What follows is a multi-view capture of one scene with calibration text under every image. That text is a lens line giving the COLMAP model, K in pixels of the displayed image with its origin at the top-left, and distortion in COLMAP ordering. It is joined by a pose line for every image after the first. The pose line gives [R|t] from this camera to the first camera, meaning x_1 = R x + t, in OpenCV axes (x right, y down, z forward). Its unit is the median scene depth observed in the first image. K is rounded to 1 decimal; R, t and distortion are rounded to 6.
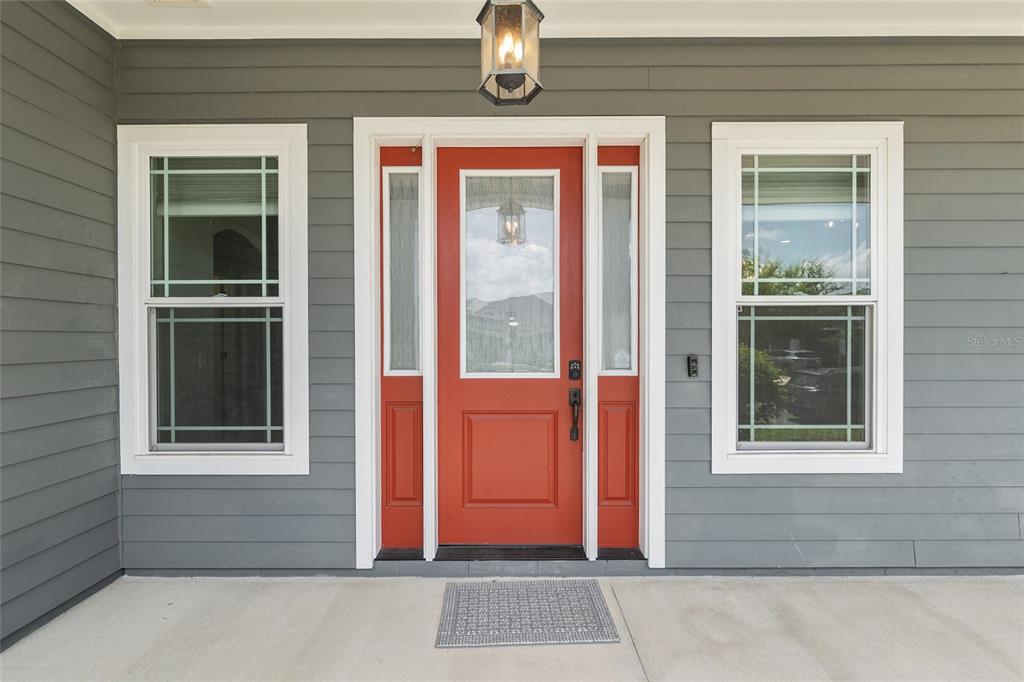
lens RADIAL K [[446.9, 0, 510.7], [0, 446.9, 343.1], [0, 0, 1]] dist [-0.000312, -0.000375]
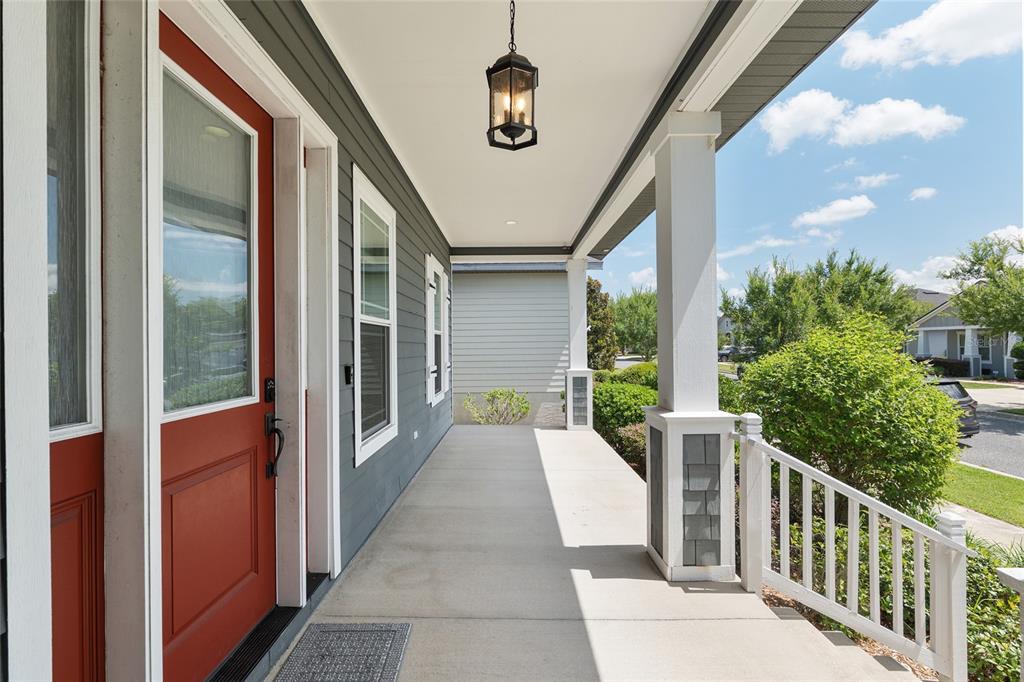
lens RADIAL K [[446.9, 0, 510.7], [0, 446.9, 343.1], [0, 0, 1]] dist [-0.000312, -0.000375]
pose [[0.001278, 0.009260, 0.999956, -0.715218], [0.014411, 0.999853, -0.009277, -0.011066], [-0.999895, 0.014422, 0.001145, 0.614565]]
